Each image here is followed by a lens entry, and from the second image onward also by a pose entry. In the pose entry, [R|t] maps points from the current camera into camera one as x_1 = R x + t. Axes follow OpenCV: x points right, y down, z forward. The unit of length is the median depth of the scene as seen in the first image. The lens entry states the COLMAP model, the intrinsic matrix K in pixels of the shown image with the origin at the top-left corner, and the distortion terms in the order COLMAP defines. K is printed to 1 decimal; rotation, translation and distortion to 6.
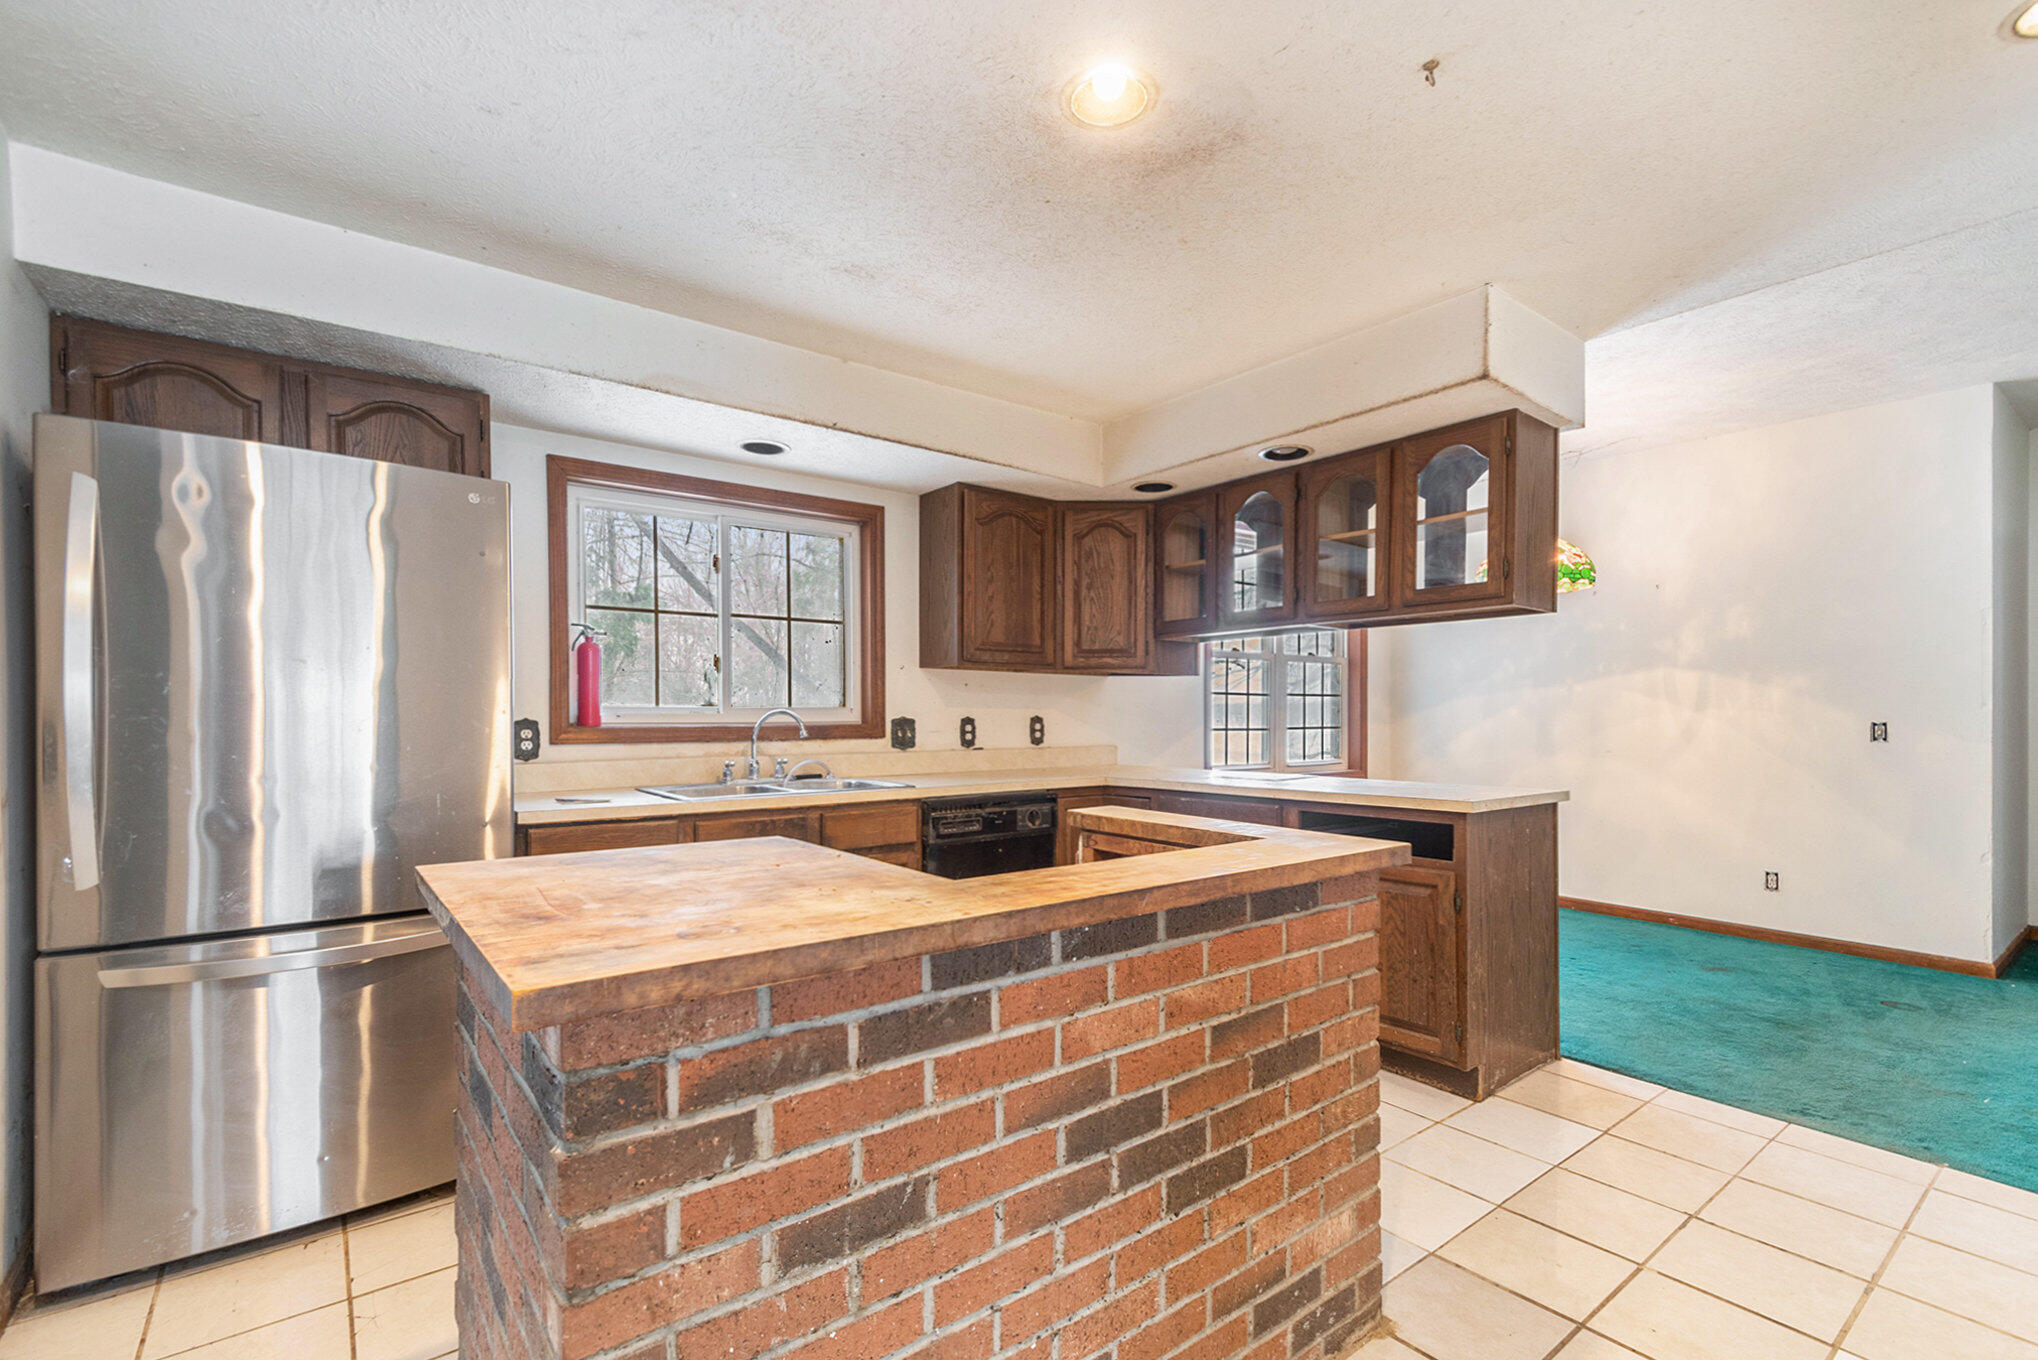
lens RADIAL K [[913.2, 0, 981.2], [0, 913.2, 714.1], [0, 0, 1]] dist [0.001597, 0.000658]
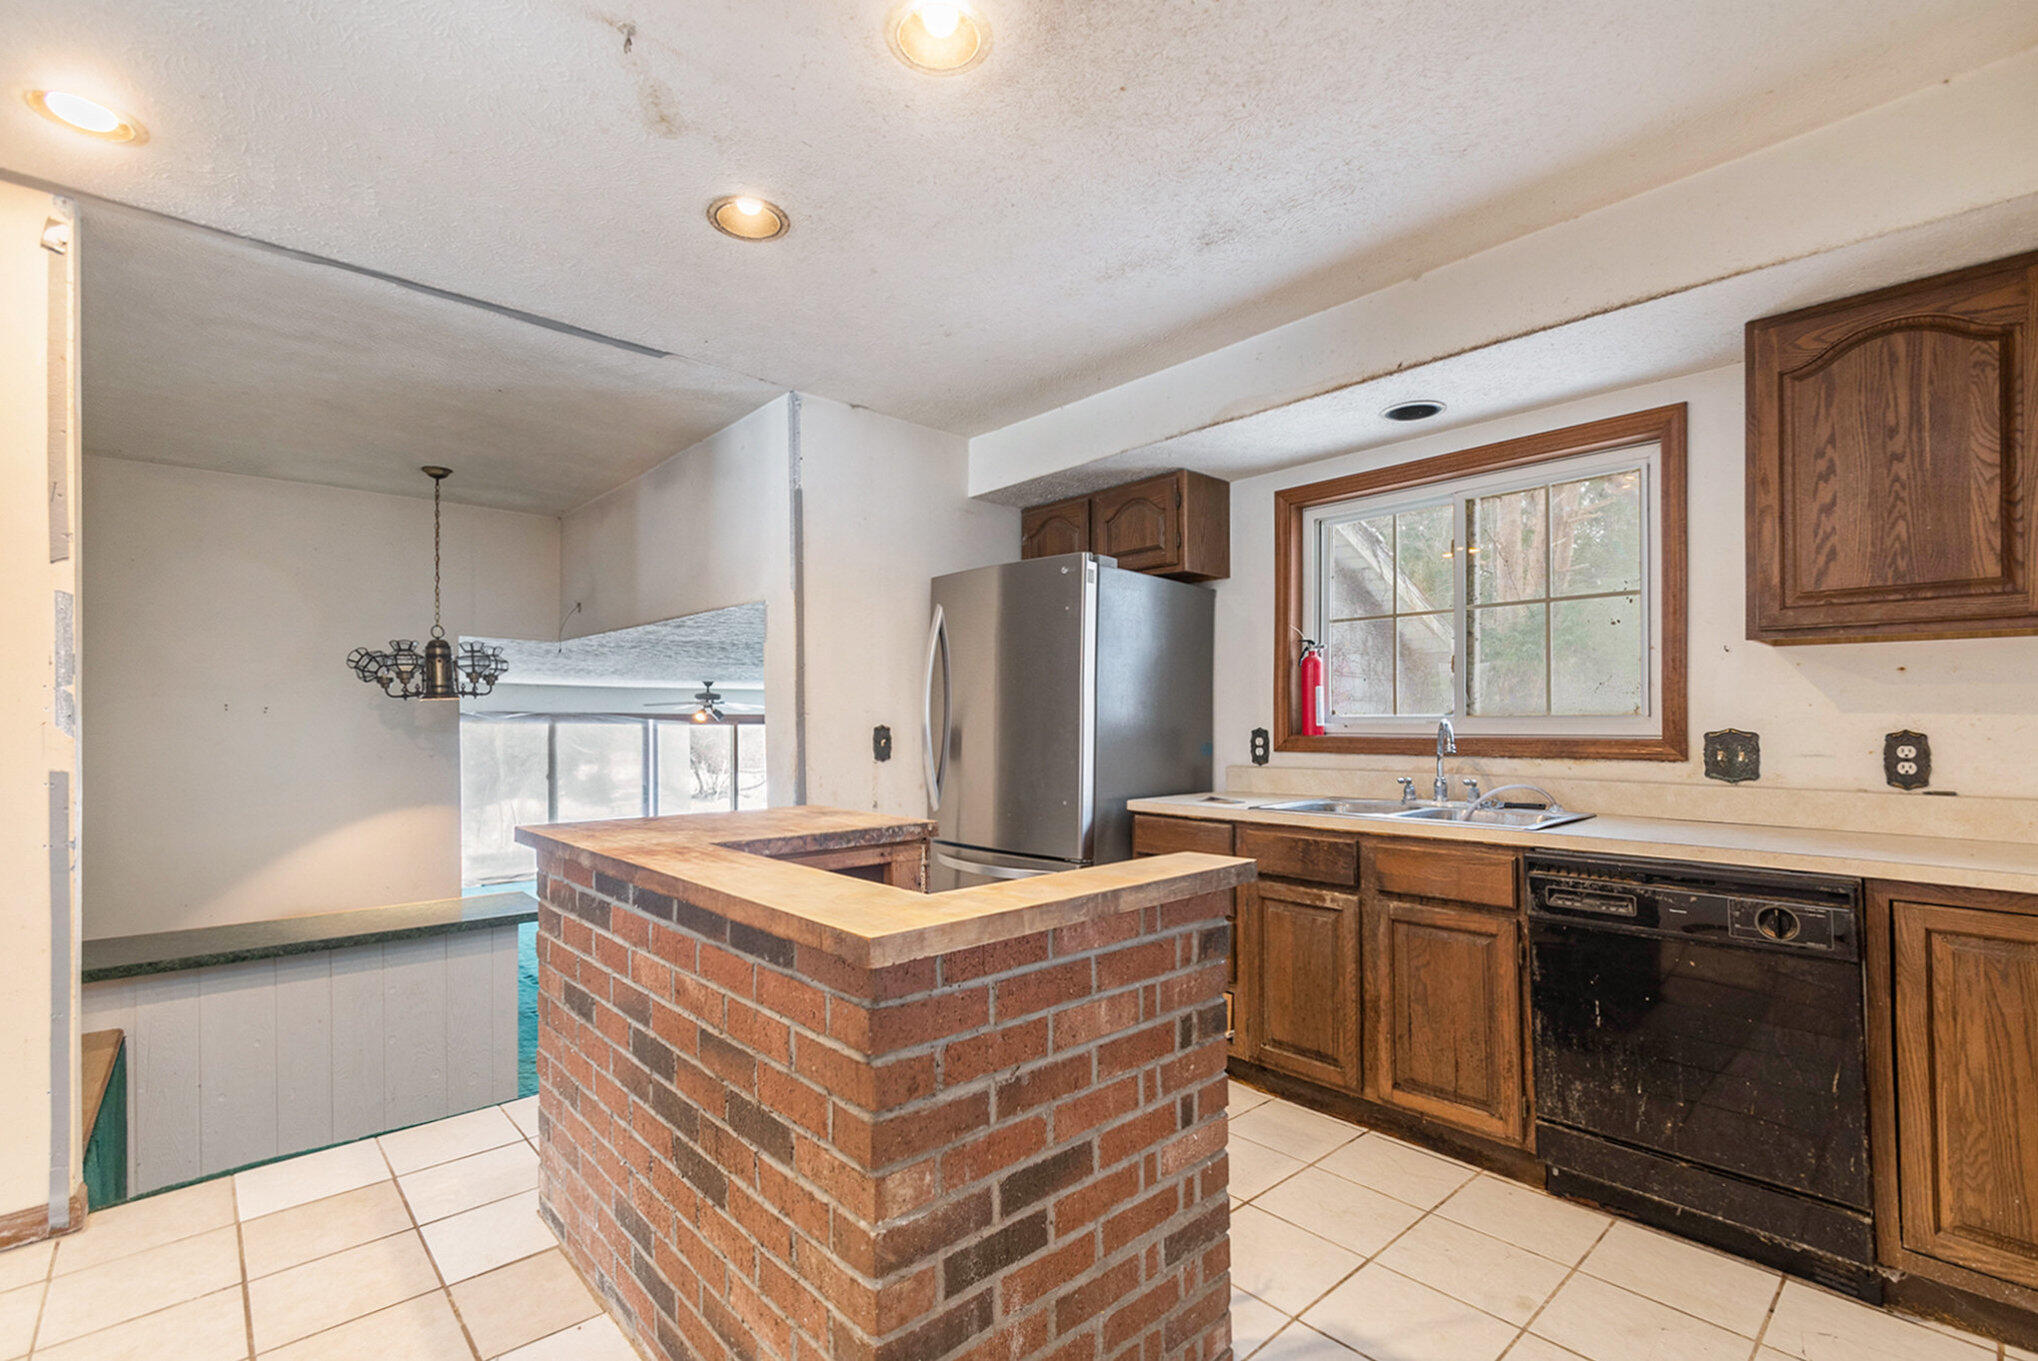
lens RADIAL K [[913.2, 0, 1013.6], [0, 913.2, 720.3], [0, 0, 1]] dist [0.001597, 0.000658]
pose [[0.100480, -0.004174, -0.994930, 0.486627], [-0.002089, 0.999988, -0.004406, 0.000747], [0.994937, 0.002521, 0.100470, 0.462958]]
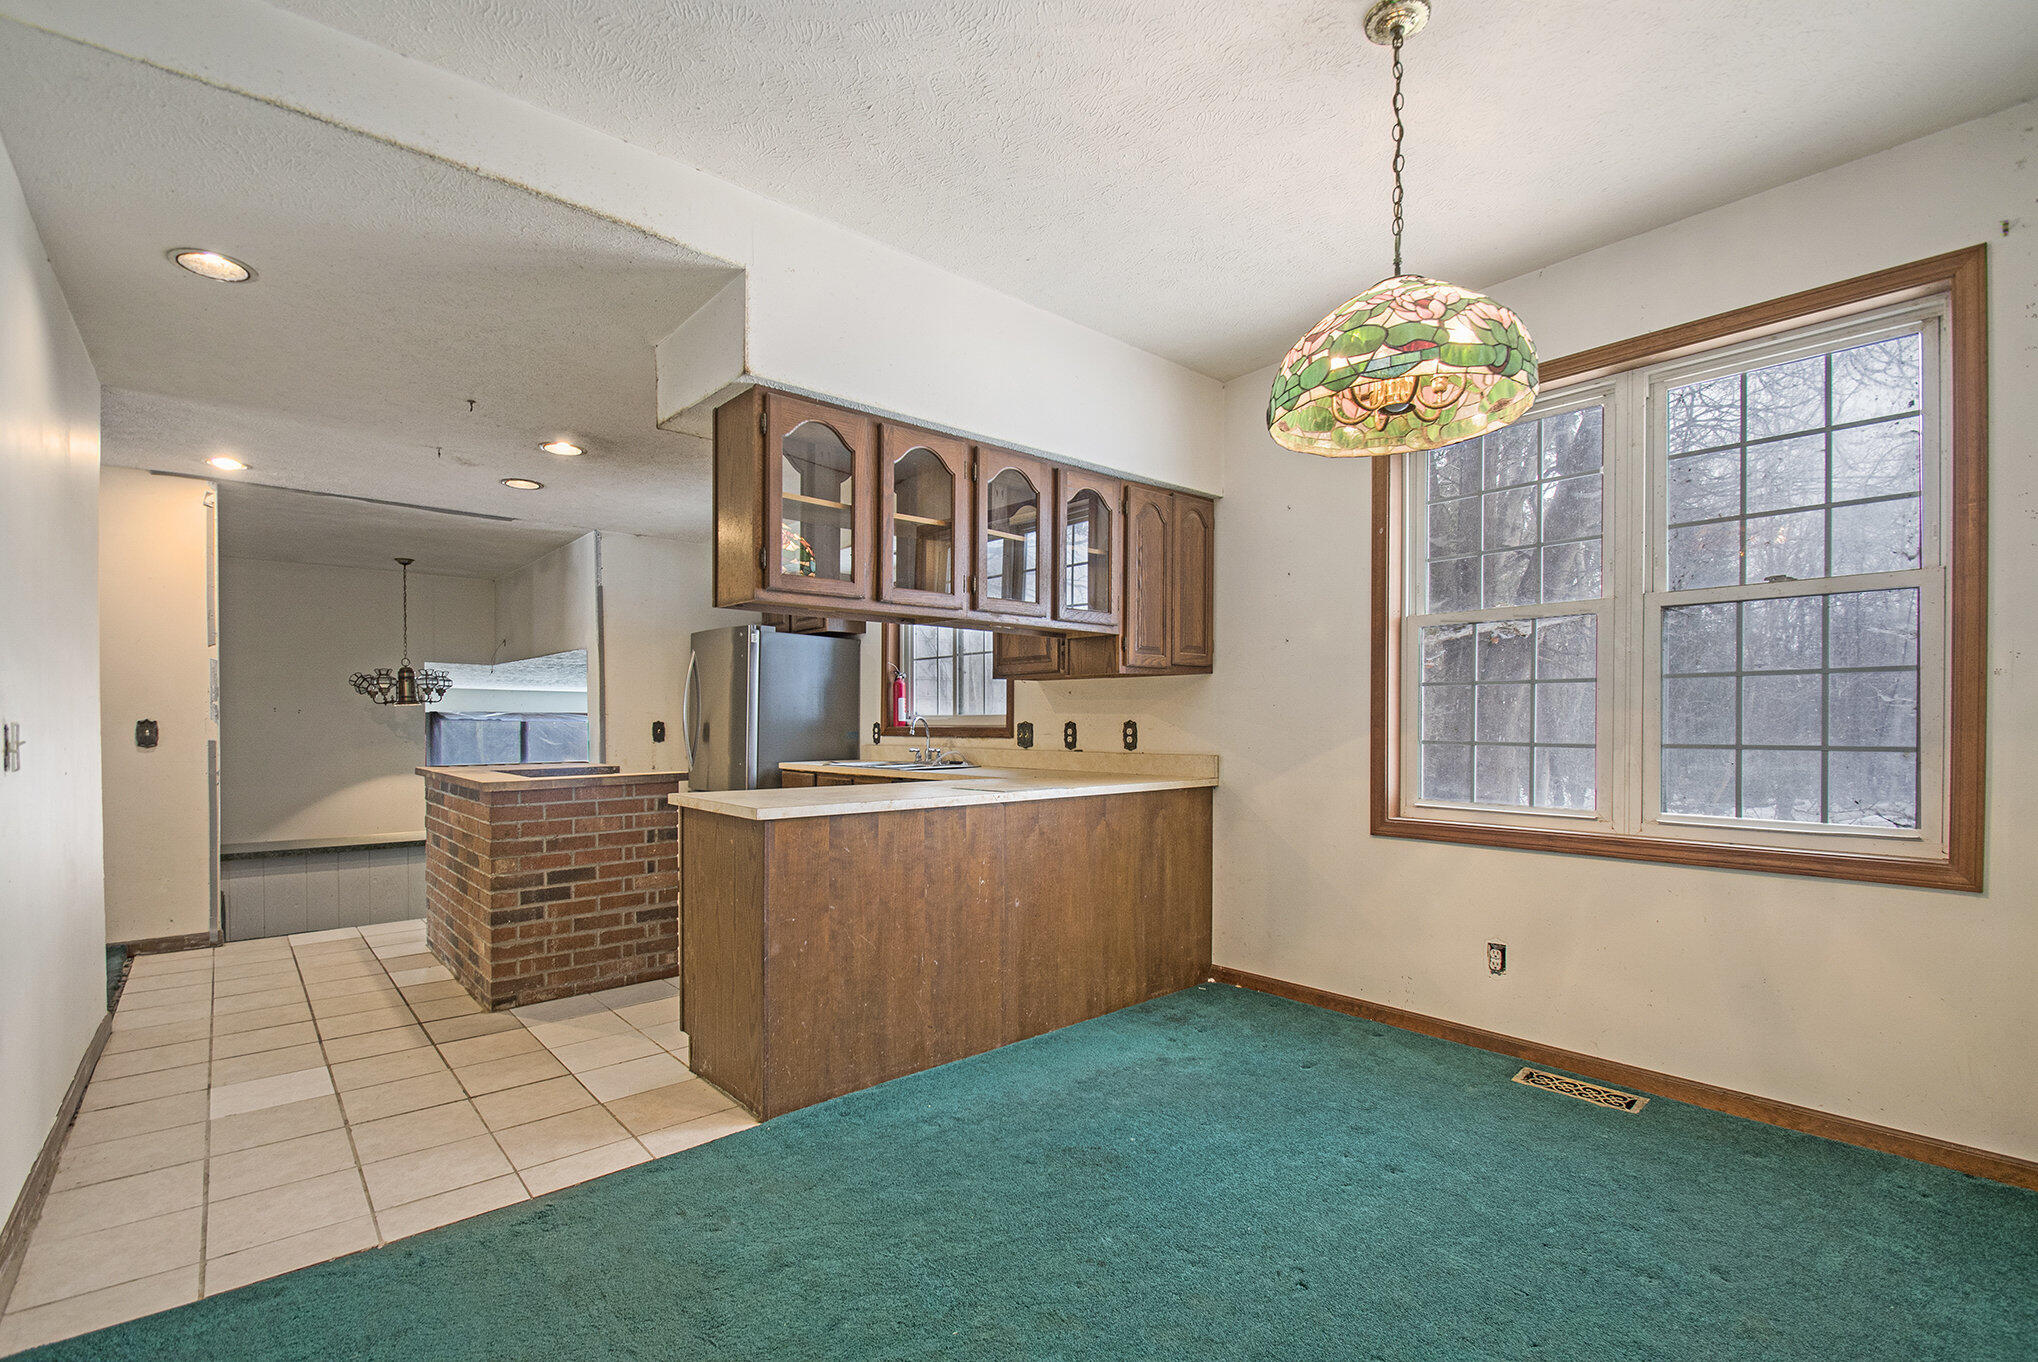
lens RADIAL K [[881.4, 0, 1012.7], [0, 881.4, 722.9], [0, 0, 1]] dist [-0.016361, -0.000956]
pose [[0.104243, -0.001207, -0.994551, 1.113874], [-0.001405, 0.999998, -0.001361, 0.006545], [0.994551, 0.001539, 0.104241, 0.870465]]
